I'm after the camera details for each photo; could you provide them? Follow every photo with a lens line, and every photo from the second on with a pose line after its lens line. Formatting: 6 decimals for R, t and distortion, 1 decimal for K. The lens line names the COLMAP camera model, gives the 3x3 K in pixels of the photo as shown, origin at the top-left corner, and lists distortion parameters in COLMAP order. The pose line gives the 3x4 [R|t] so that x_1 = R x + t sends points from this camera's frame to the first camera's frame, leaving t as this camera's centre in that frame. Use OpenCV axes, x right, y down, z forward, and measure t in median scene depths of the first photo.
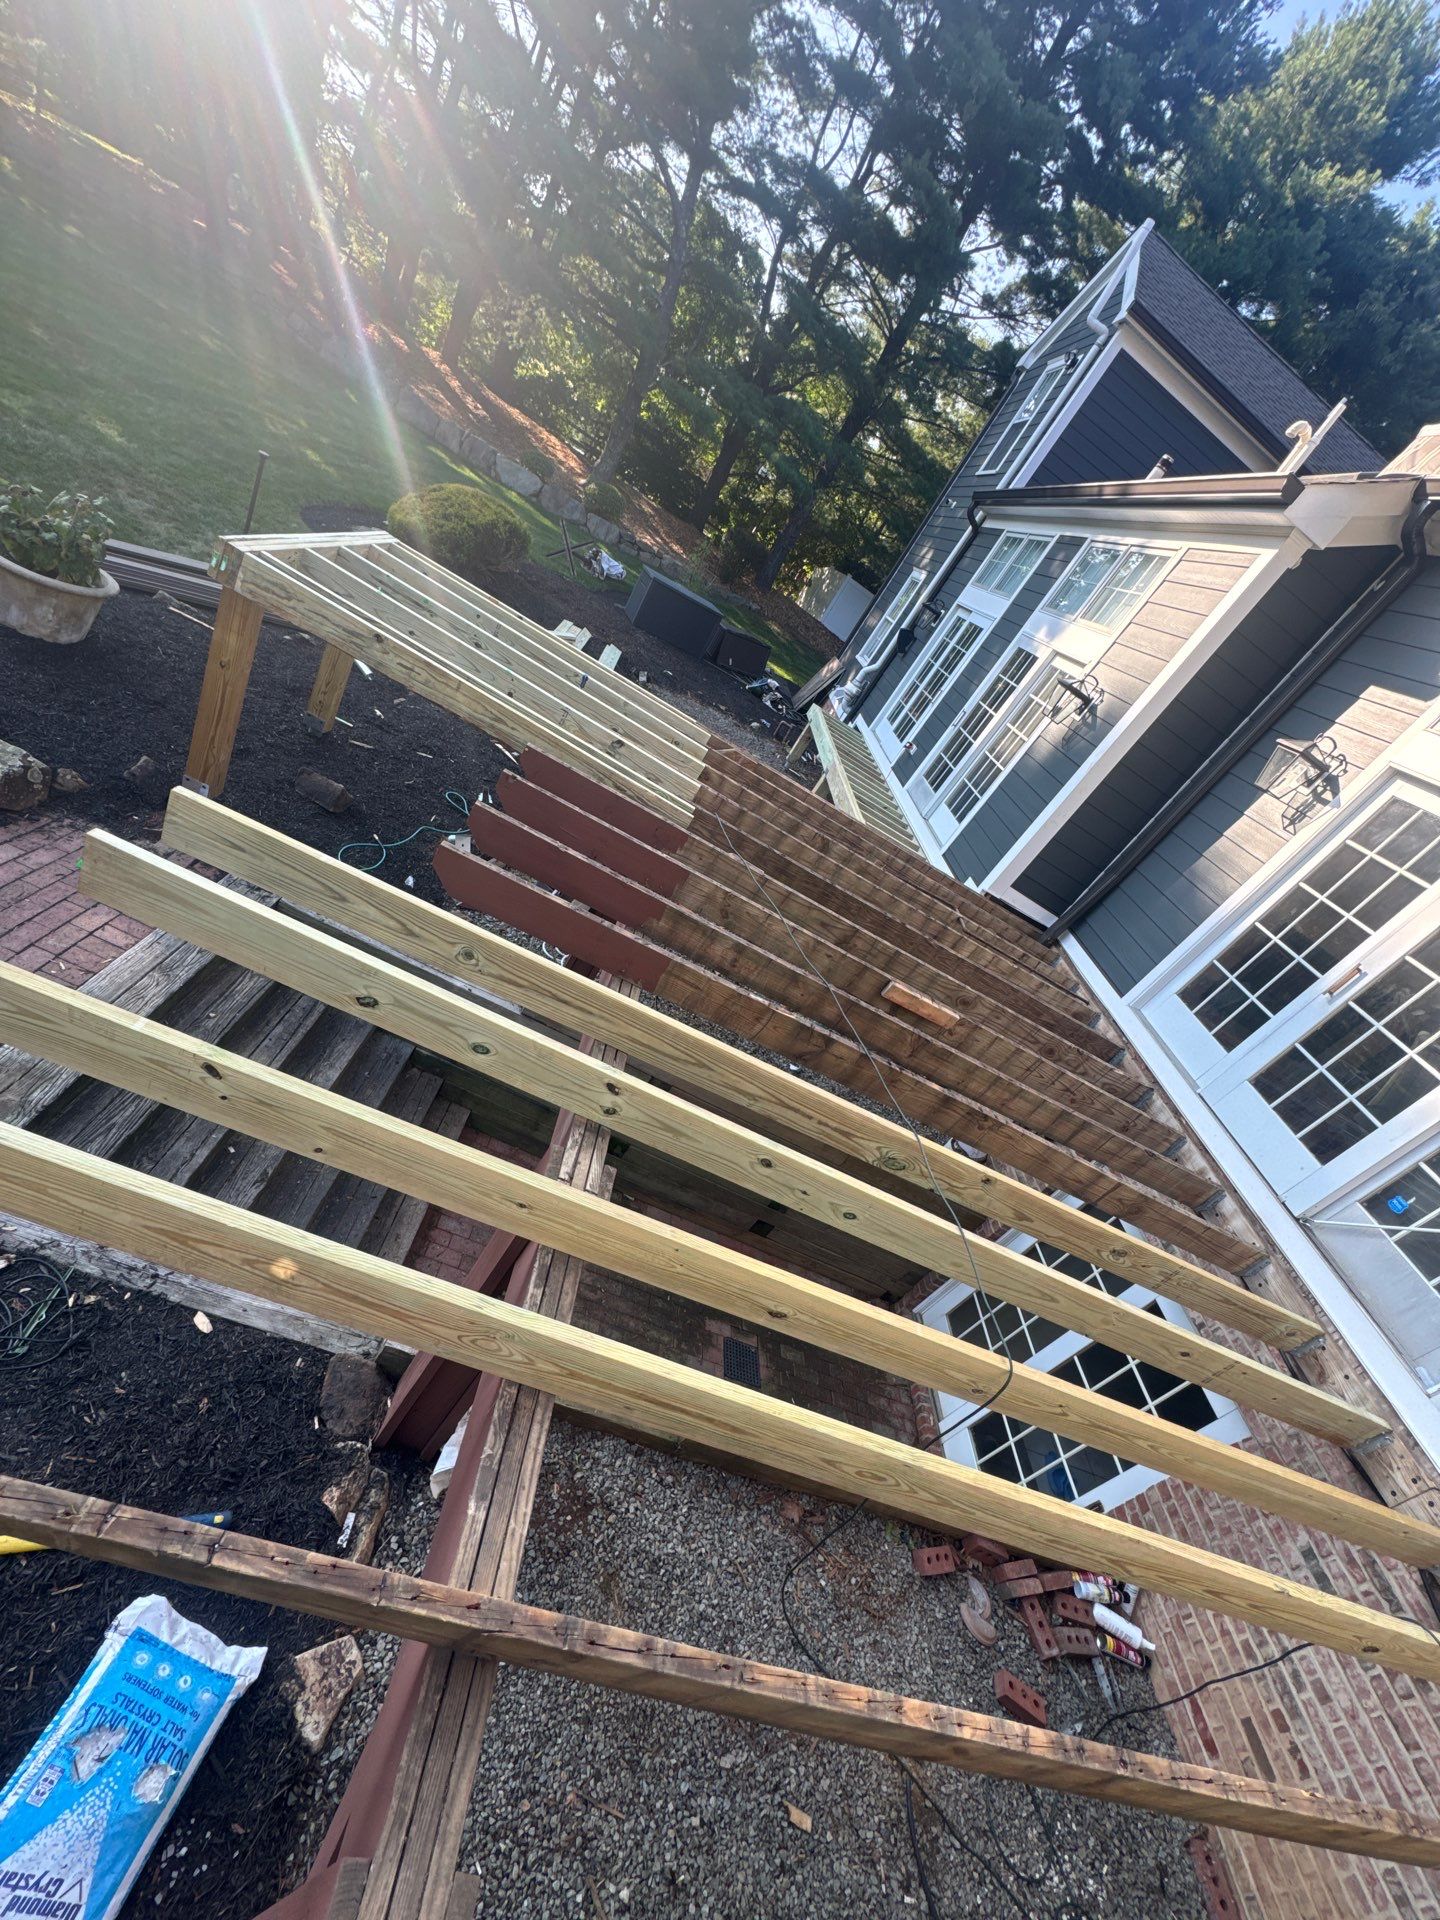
lens RADIAL K [[764.2, 0, 722.1], [0, 764.2, 958.9], [0, 0, 1]] dist [-0.001255, -0.000267]
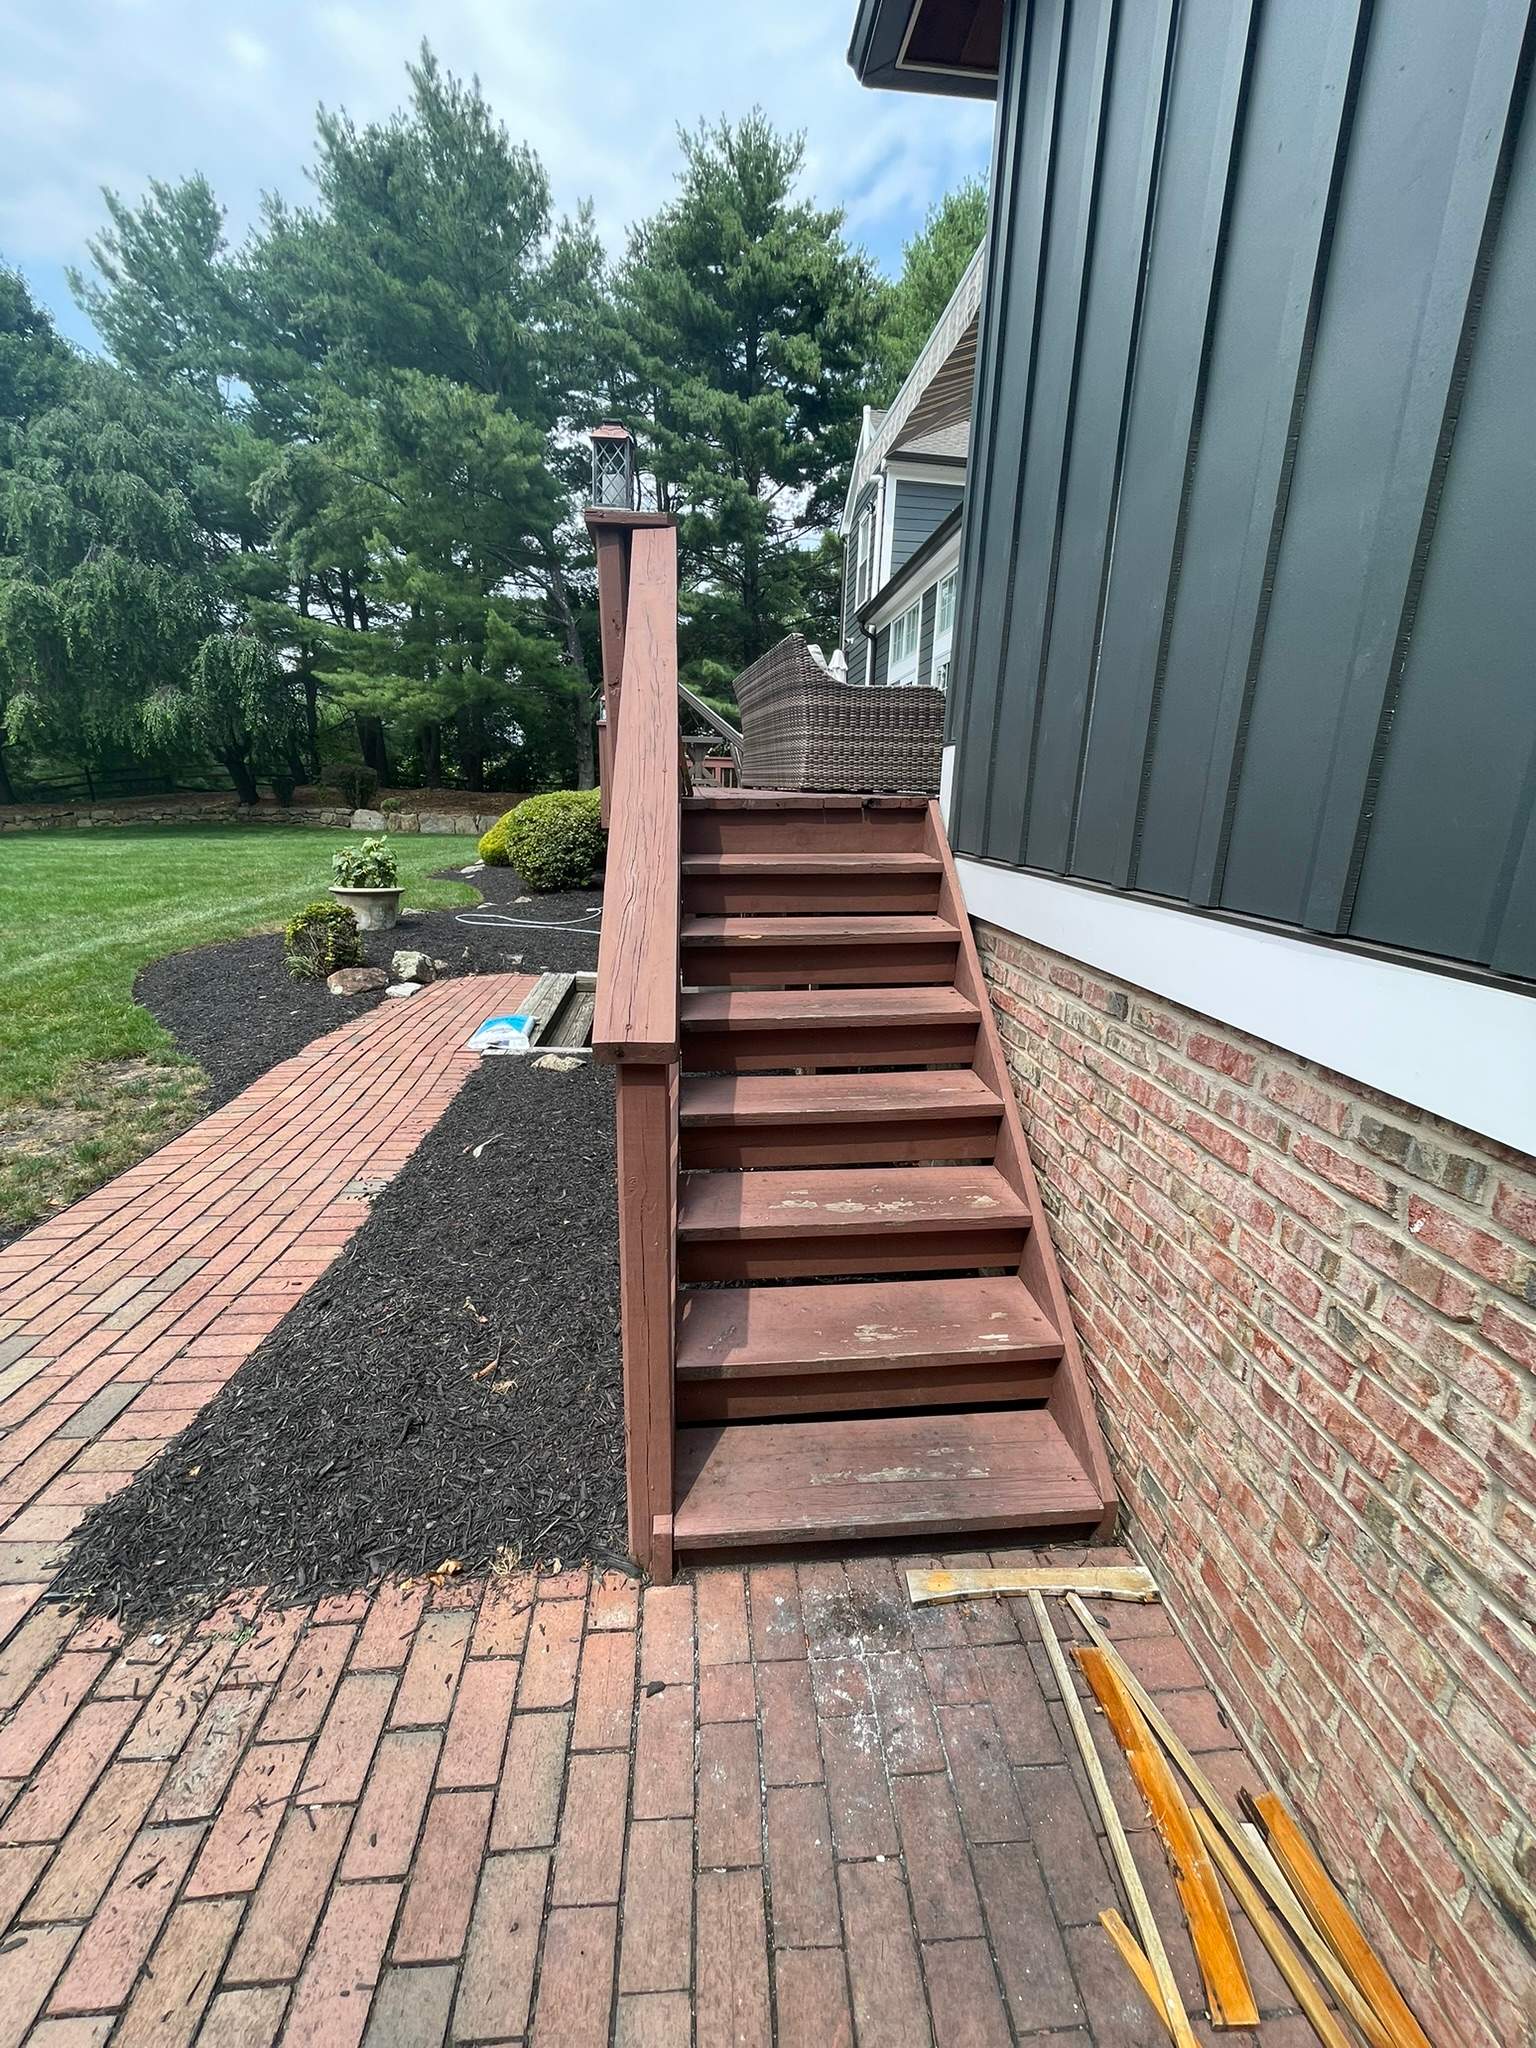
lens RADIAL K [[831.2, 0, 774.2], [0, 831.2, 1026.0], [0, 0, 1]] dist [-0.004153, -0.000134]
pose [[0.865375, -0.500120, -0.031736, -0.082561], [0.476882, 0.841315, -0.254504, 0.233201], [0.153983, 0.205107, 0.966551, -0.209027]]
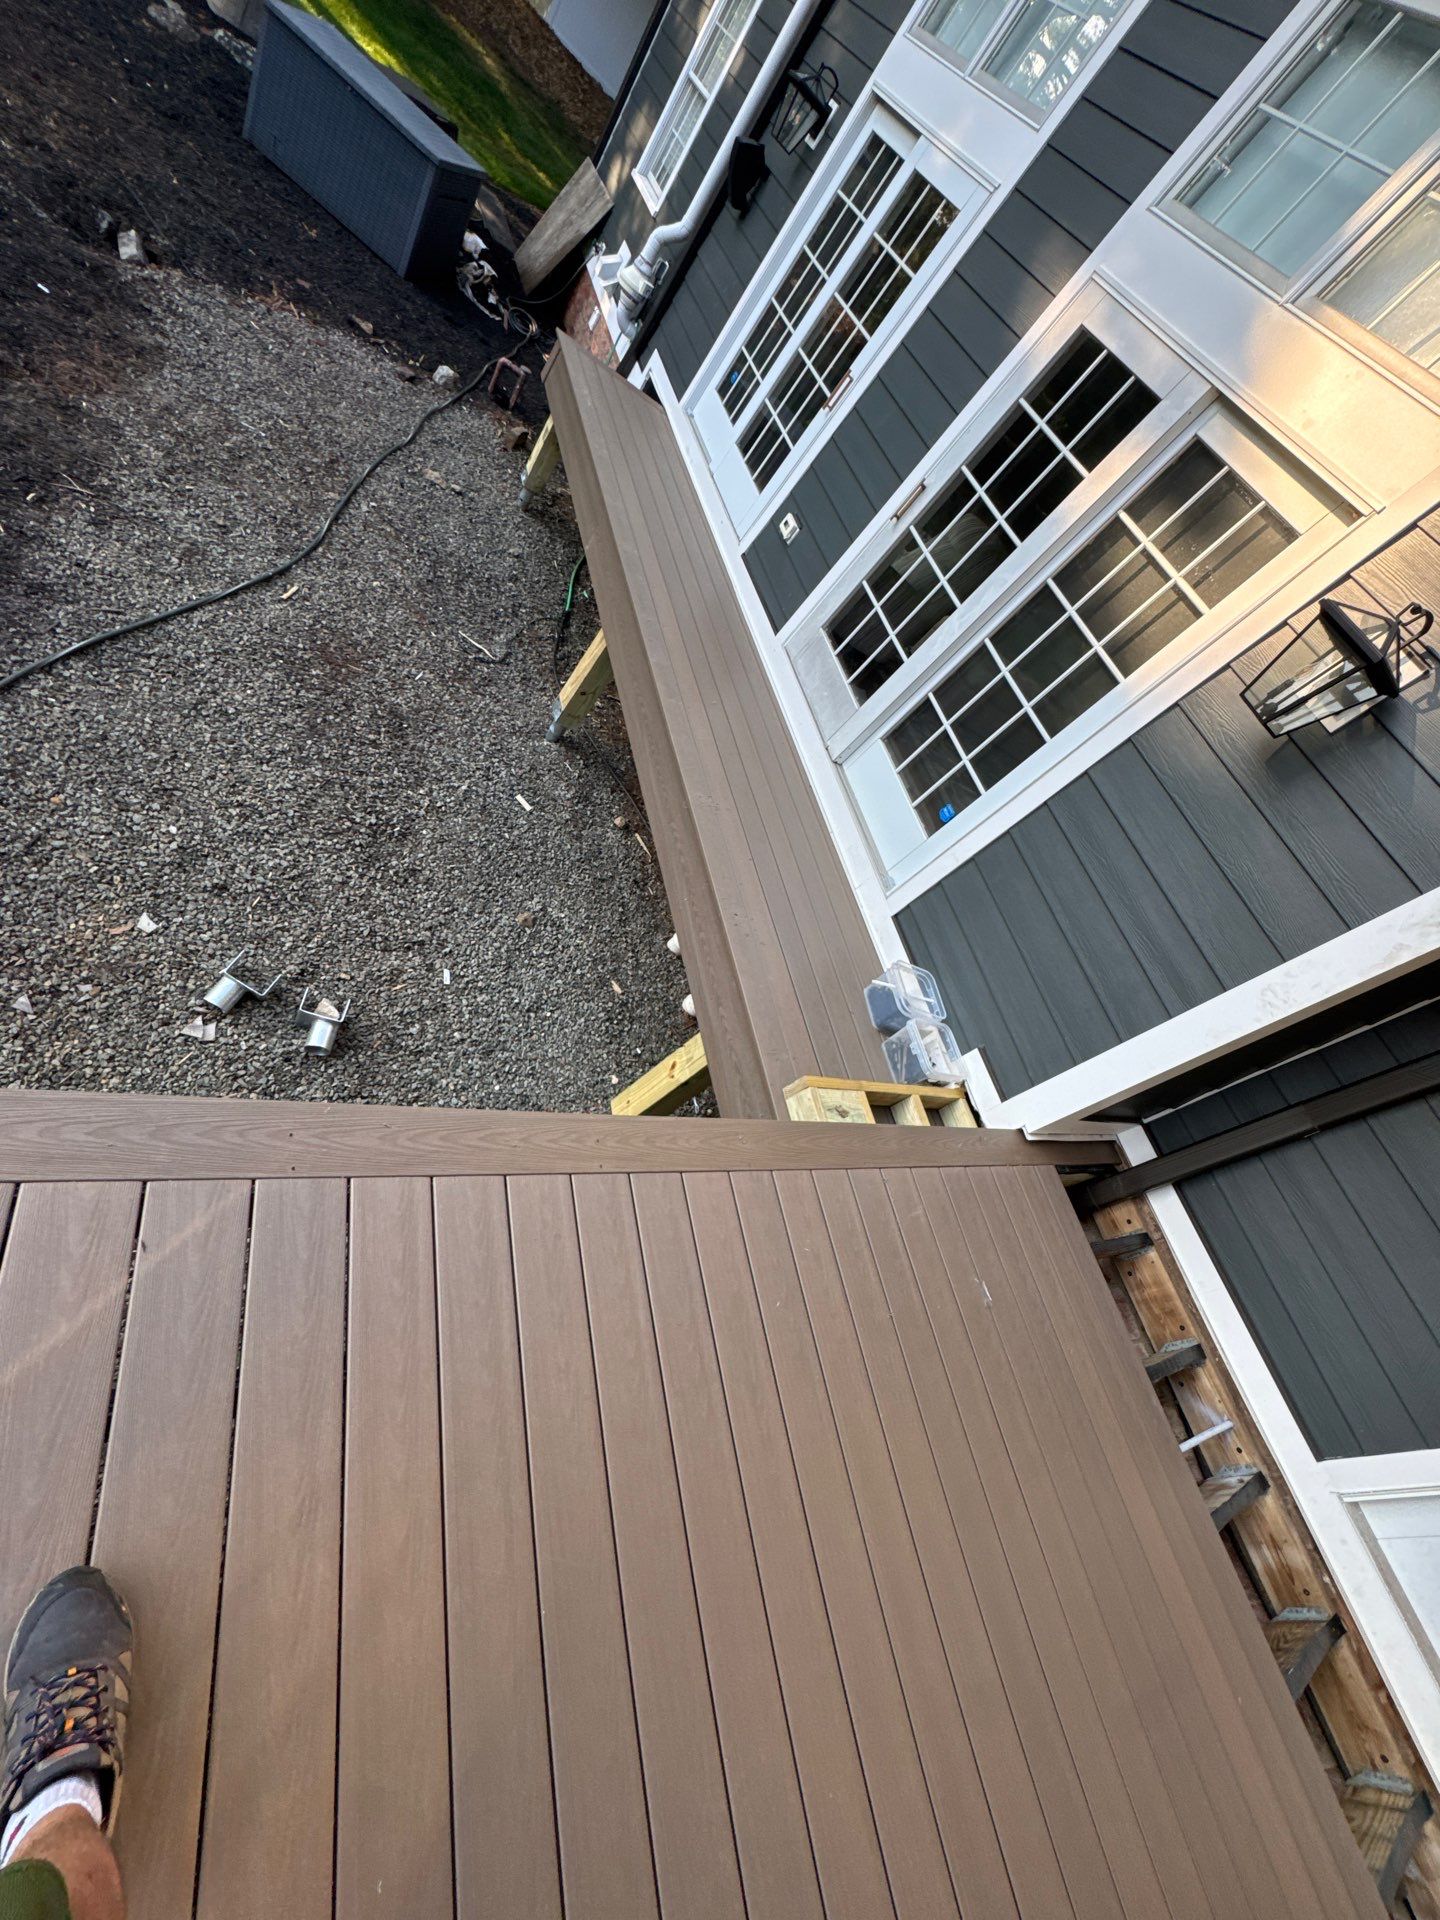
lens RADIAL K [[769.8, 0, 722.3], [0, 769.8, 964.4], [0, 0, 1]] dist [0.000855, -0.000291]
pose [[0.962301, -0.147888, 0.228266, 0.045392], [0.023620, 0.881526, 0.471544, -0.205626], [-0.270958, -0.448375, 0.851787, 0.373178]]
